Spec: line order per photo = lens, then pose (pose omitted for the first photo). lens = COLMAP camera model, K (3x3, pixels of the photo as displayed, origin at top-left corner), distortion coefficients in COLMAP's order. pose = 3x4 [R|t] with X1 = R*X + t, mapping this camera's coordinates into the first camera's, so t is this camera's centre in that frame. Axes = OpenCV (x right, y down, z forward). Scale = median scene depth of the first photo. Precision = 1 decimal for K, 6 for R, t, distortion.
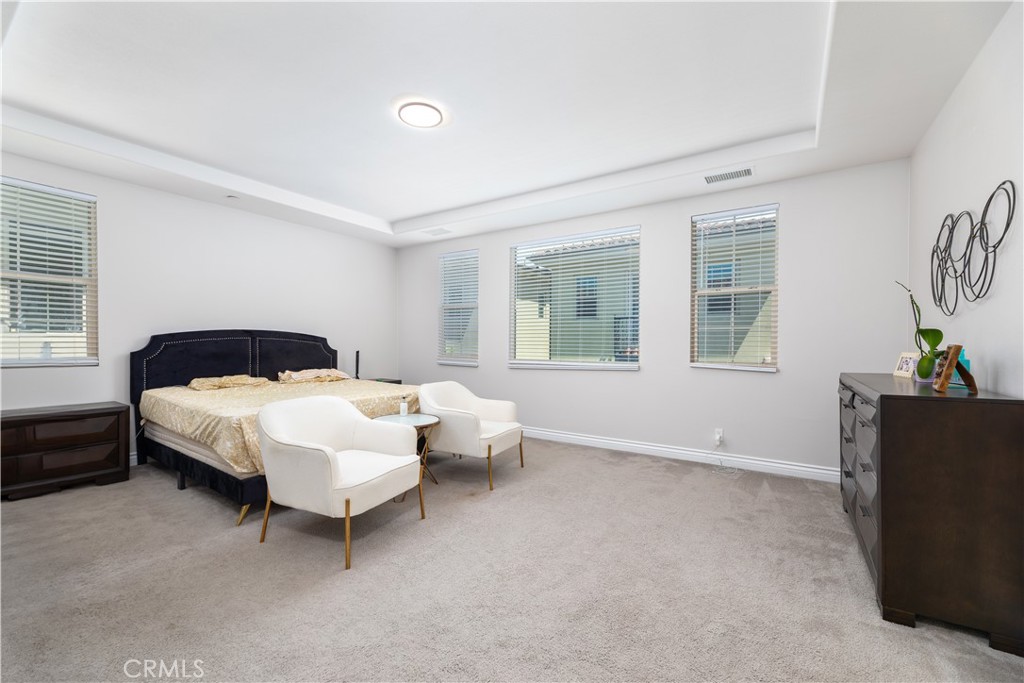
lens RADIAL K [[416.6, 0, 510.4], [0, 416.6, 334.2], [0, 0, 1]] dist [-0.000847, 0.000128]
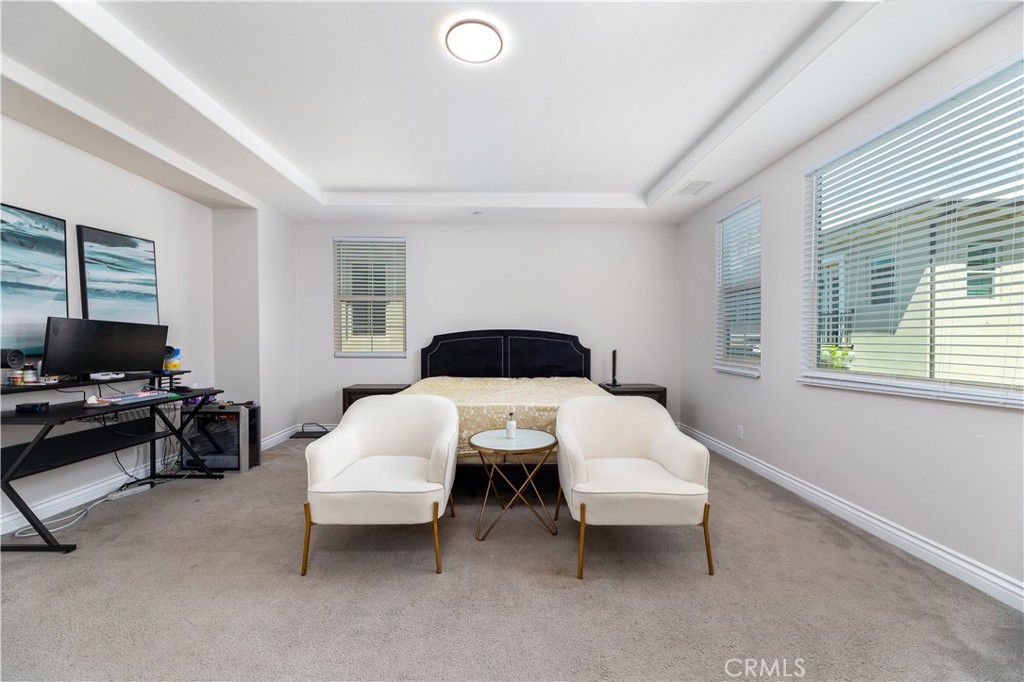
lens RADIAL K [[416.6, 0, 510.4], [0, 416.6, 333.7], [0, 0, 1]] dist [-0.000847, 0.000128]
pose [[0.554768, -0.013166, -0.831901, 0.322970], [0.018601, 0.999821, -0.003419, 0.004996], [0.831797, -0.013577, 0.554913, 0.426475]]
